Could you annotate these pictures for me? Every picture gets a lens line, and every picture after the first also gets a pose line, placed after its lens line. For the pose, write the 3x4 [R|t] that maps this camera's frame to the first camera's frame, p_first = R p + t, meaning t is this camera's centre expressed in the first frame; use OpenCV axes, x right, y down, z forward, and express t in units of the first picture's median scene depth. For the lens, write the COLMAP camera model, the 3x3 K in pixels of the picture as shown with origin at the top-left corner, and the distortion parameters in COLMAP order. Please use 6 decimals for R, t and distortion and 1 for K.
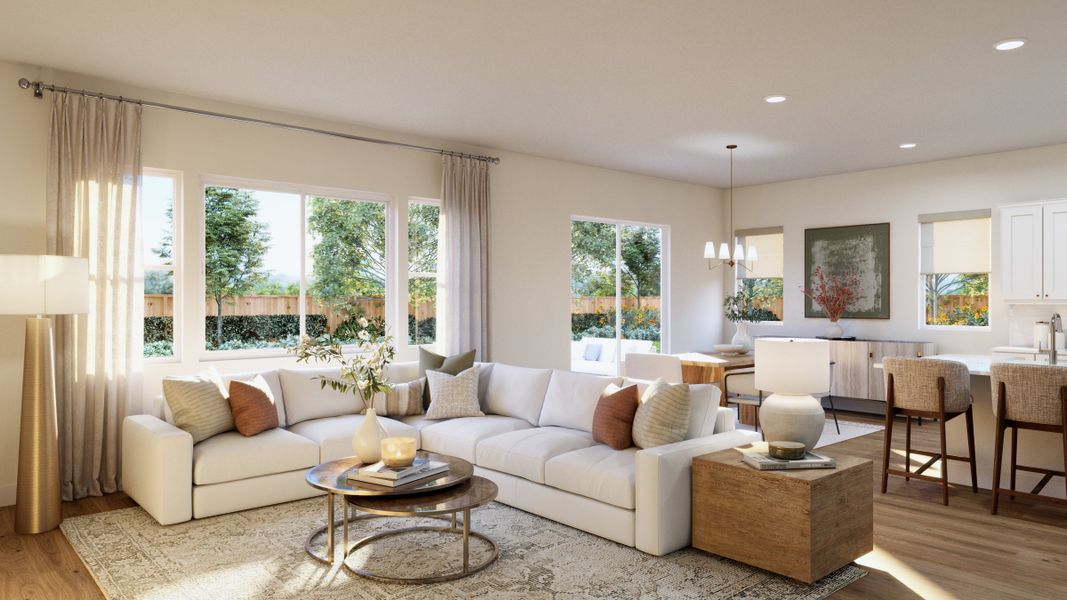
lens RADIAL K [[717.7, 0, 533.0], [0, 717.7, 301.1], [0, 0, 1]] dist [0.000417, 0.000567]
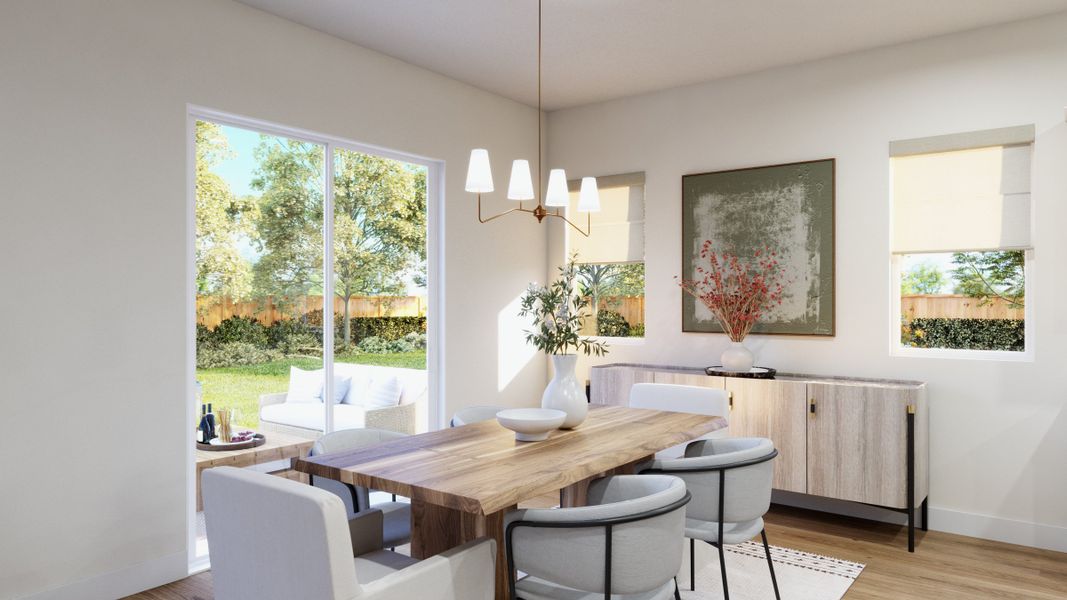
lens RADIAL K [[717.7, 0, 533.8], [0, 717.7, 300.0], [0, 0, 1]] dist [0.000417, 0.000567]
pose [[0.978961, -0.000460, 0.204049, 0.159031], [0.000716, 0.999999, -0.001181, -0.001712], [-0.204048, 0.001302, 0.978960, 0.502160]]
